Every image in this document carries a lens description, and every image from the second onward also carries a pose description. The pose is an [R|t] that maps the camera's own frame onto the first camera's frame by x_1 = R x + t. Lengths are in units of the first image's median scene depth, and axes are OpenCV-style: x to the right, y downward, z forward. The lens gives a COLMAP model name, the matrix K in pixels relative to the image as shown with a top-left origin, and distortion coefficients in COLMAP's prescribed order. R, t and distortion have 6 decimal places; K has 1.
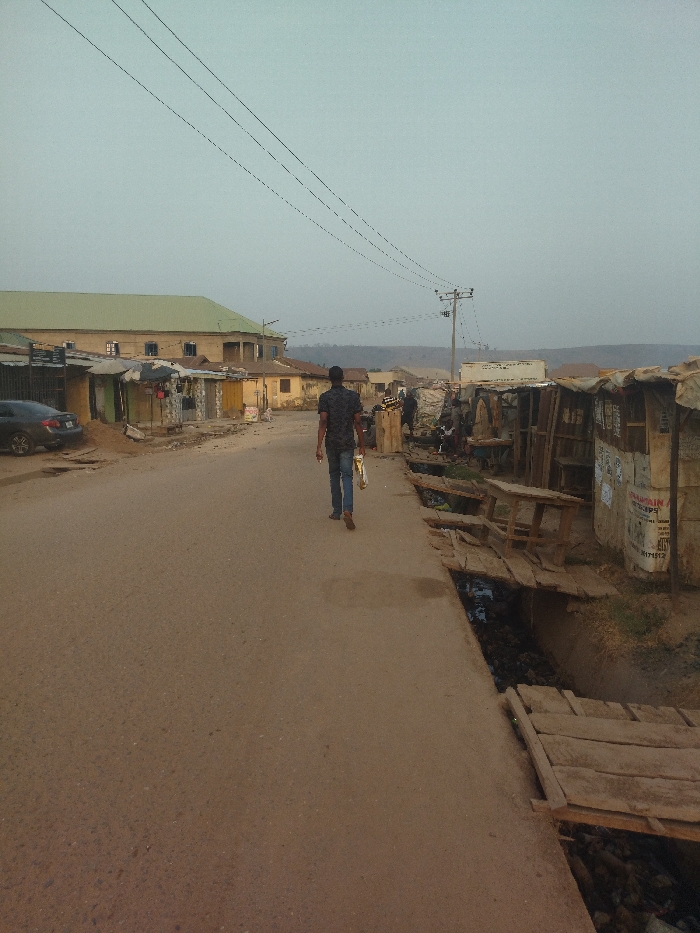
lens RADIAL K [[719.0, 0, 350.0], [0, 719.0, 466.5], [0, 0, 1]] dist [0.100173, -0.203779]
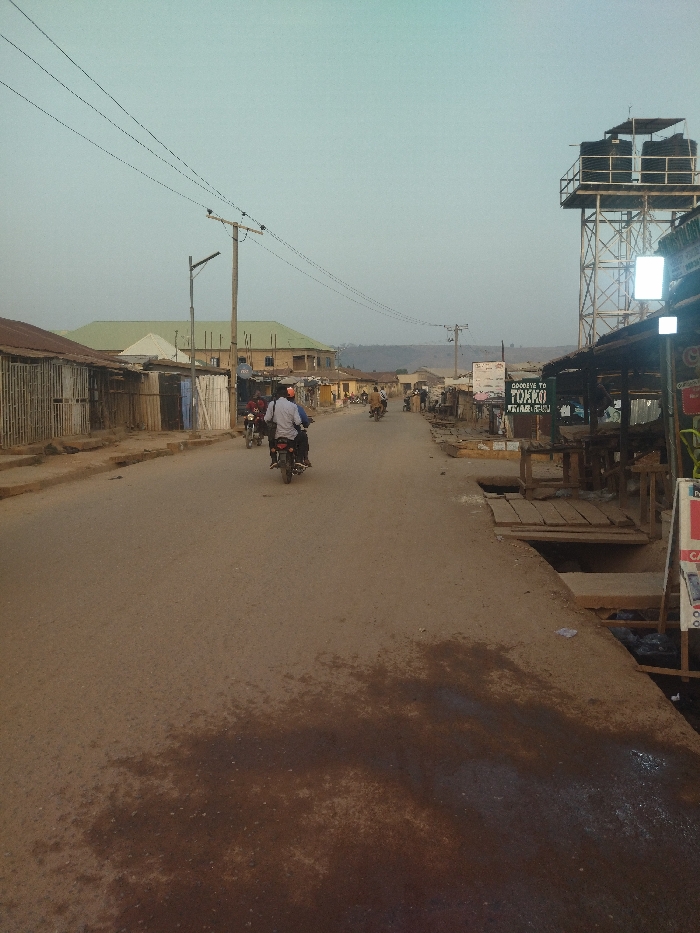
lens RADIAL K [[719.0, 0, 350.0], [0, 719.0, 466.5], [0, 0, 1]] dist [0.100173, -0.203779]
pose [[0.999280, -0.010863, -0.036351, -0.023091], [0.010890, 0.999941, 0.000547, 0.043543], [0.036343, -0.000942, 0.999339, -0.413201]]
